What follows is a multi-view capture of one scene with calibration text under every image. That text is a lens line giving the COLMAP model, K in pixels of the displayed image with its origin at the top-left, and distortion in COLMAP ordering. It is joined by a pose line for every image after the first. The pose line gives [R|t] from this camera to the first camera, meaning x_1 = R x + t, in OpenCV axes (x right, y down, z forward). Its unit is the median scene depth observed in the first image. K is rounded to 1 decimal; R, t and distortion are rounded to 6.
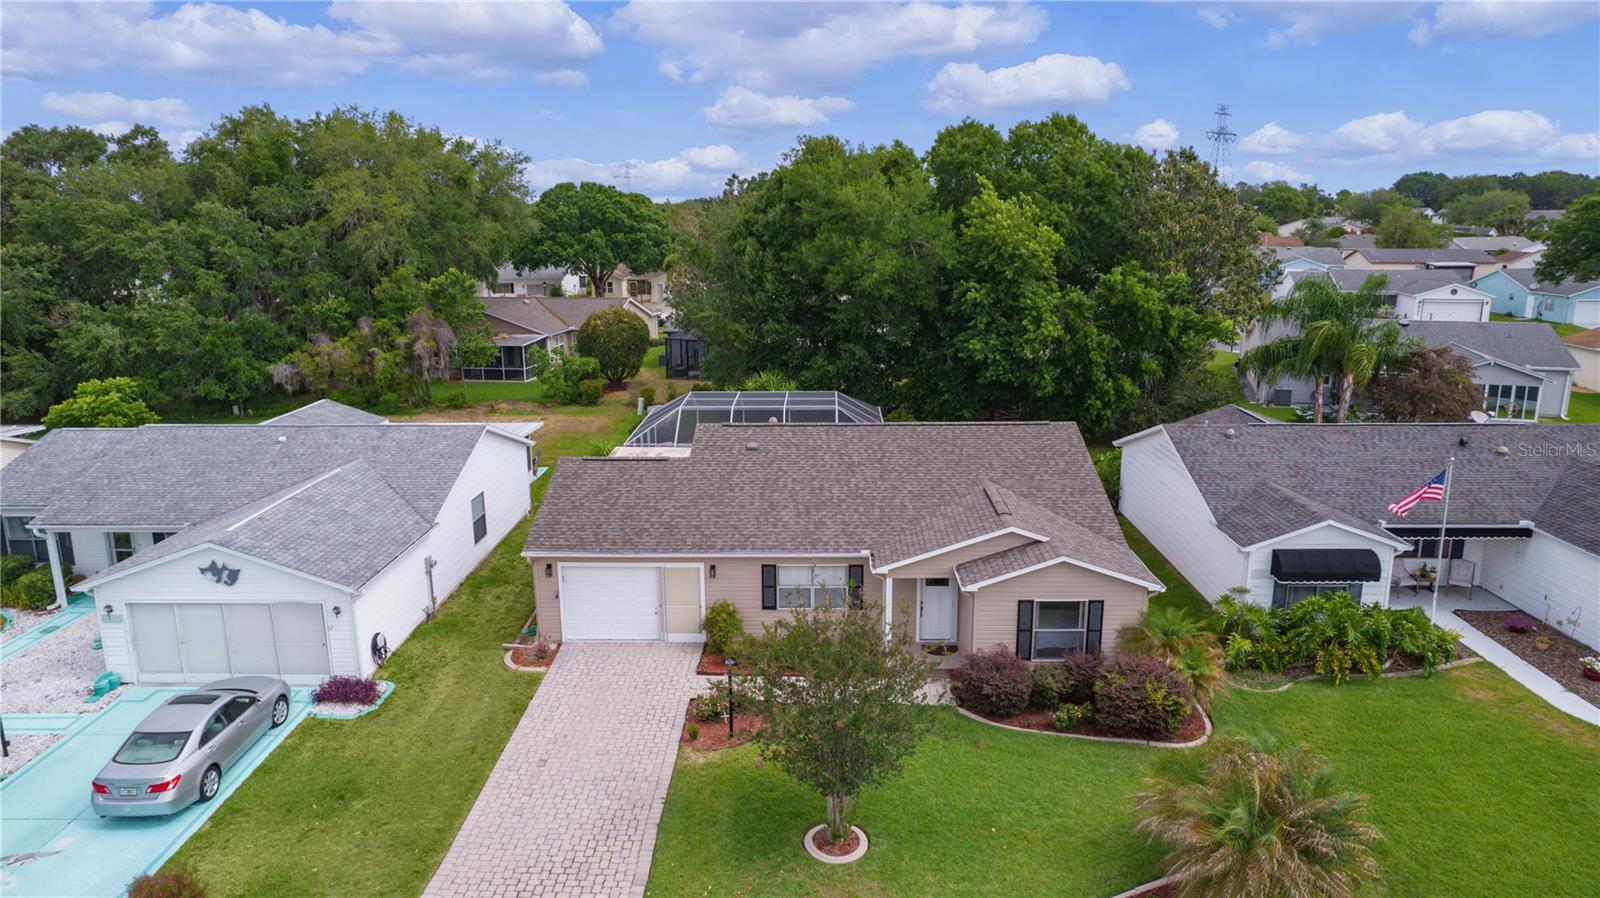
lens RADIAL K [[1023.9, 0, 800.0], [0, 1023.9, 449.0], [0, 0, 1]] dist [-0.073040, 0.063020]
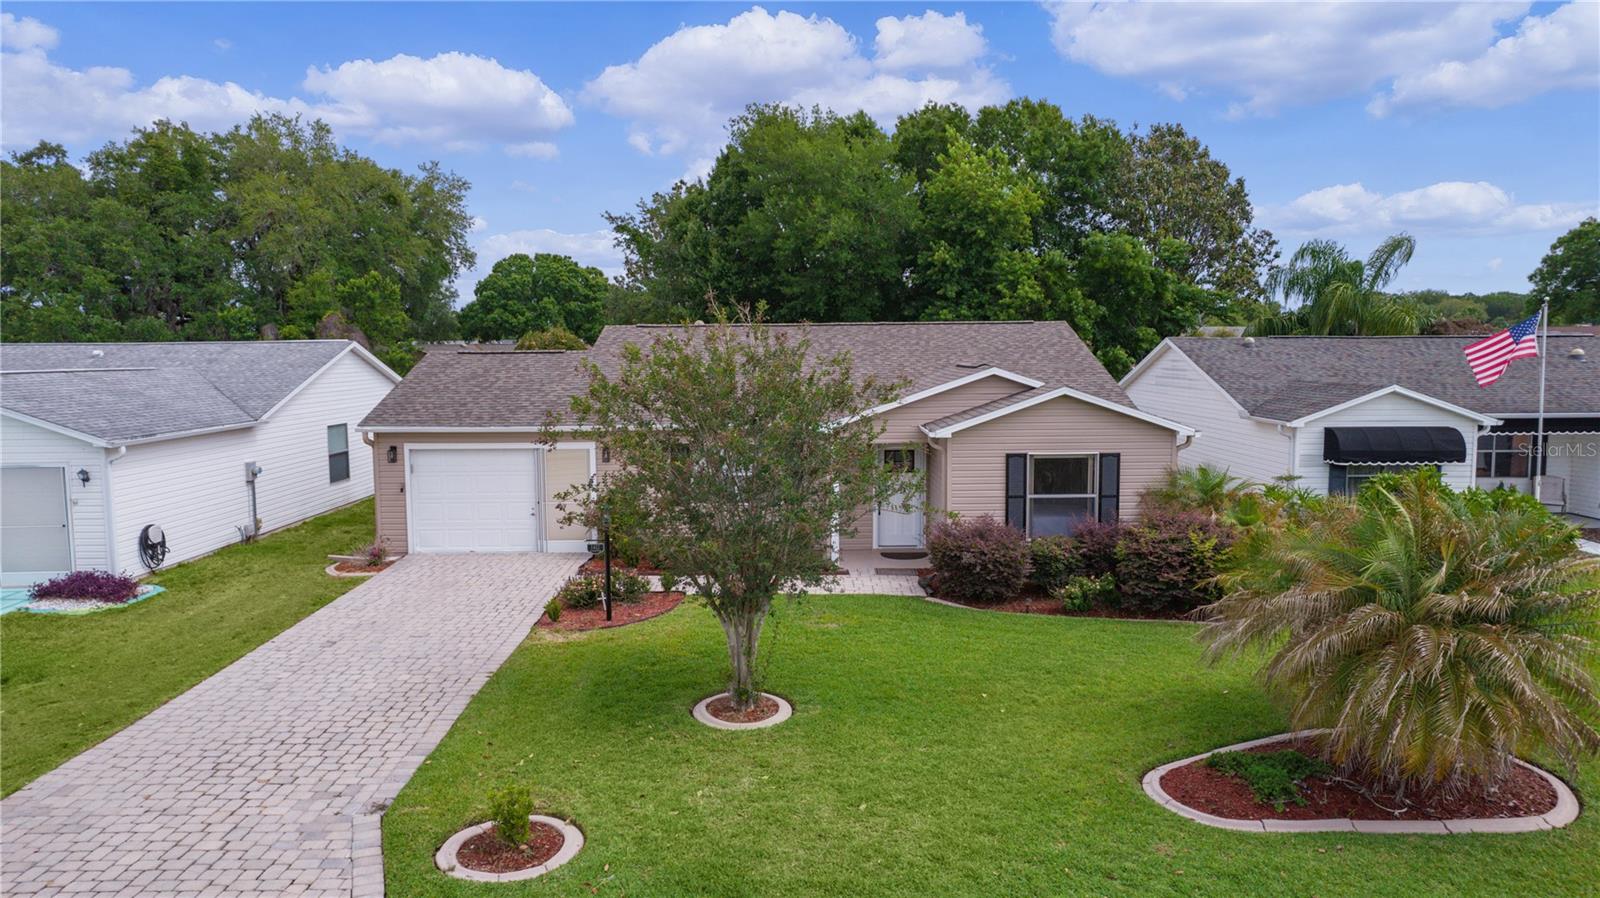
lens RADIAL K [[1127.7, 0, 781.1], [0, 1127.7, 318.0], [0, 0, 1]] dist [-0.095222, 0.104155]
pose [[0.999693, -0.002857, 0.024610, 0.029214], [0.006298, 0.990003, -0.140905, 0.161757], [-0.023961, 0.141017, 0.989717, 0.174998]]
